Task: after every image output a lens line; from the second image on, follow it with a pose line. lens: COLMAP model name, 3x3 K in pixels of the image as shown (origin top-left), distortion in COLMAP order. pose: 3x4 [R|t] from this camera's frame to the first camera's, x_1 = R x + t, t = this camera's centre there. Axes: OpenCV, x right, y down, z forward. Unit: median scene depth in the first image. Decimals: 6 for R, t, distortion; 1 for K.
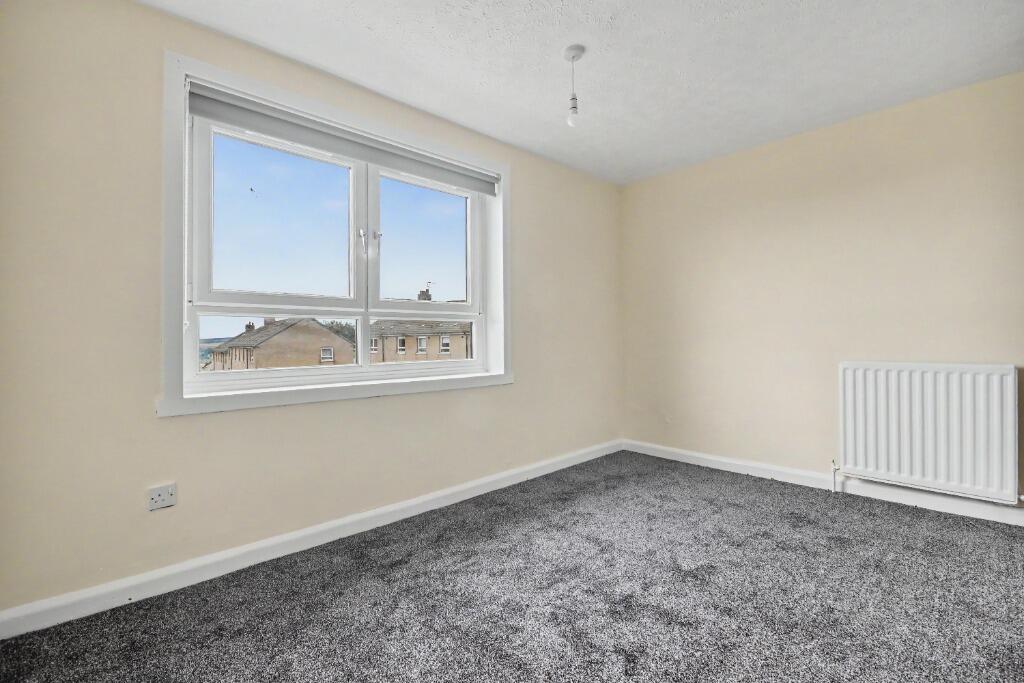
lens RADIAL K [[469.8, 0, 511.6], [0, 469.8, 334.1], [0, 0, 1]] dist [-0.005674, -0.001000]
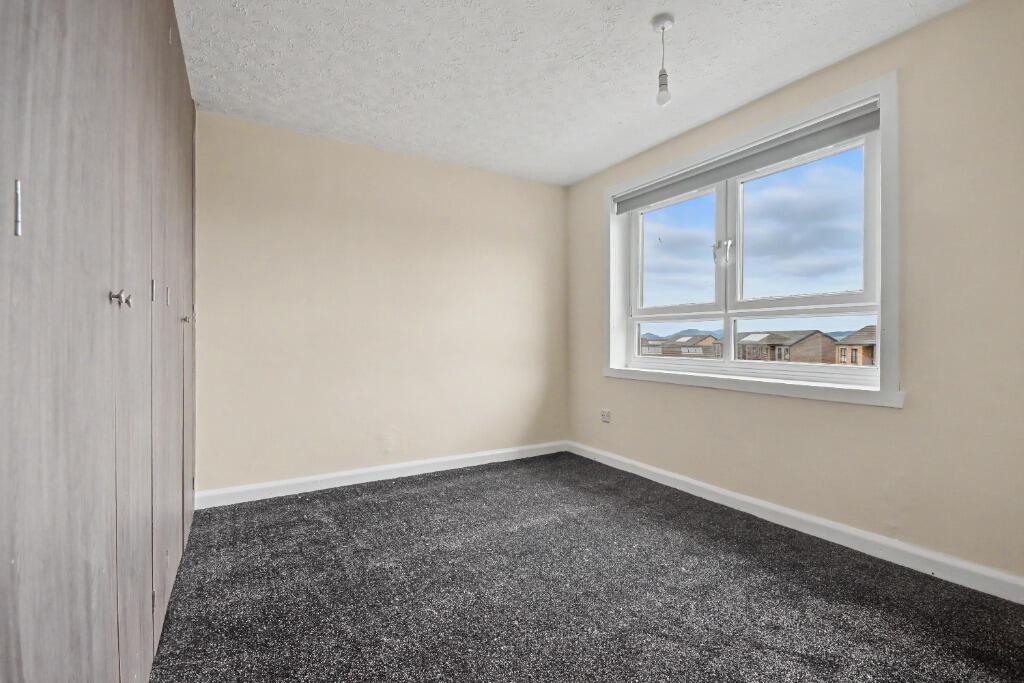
lens RADIAL K [[469.8, 0, 511.9], [0, 469.8, 343.3], [0, 0, 1]] dist [-0.005674, -0.001000]
pose [[-0.239296, 0.020912, -0.970721, 0.912676], [0.009005, 0.999773, 0.019318, -0.002617], [0.970905, -0.004119, -0.239430, 0.779401]]
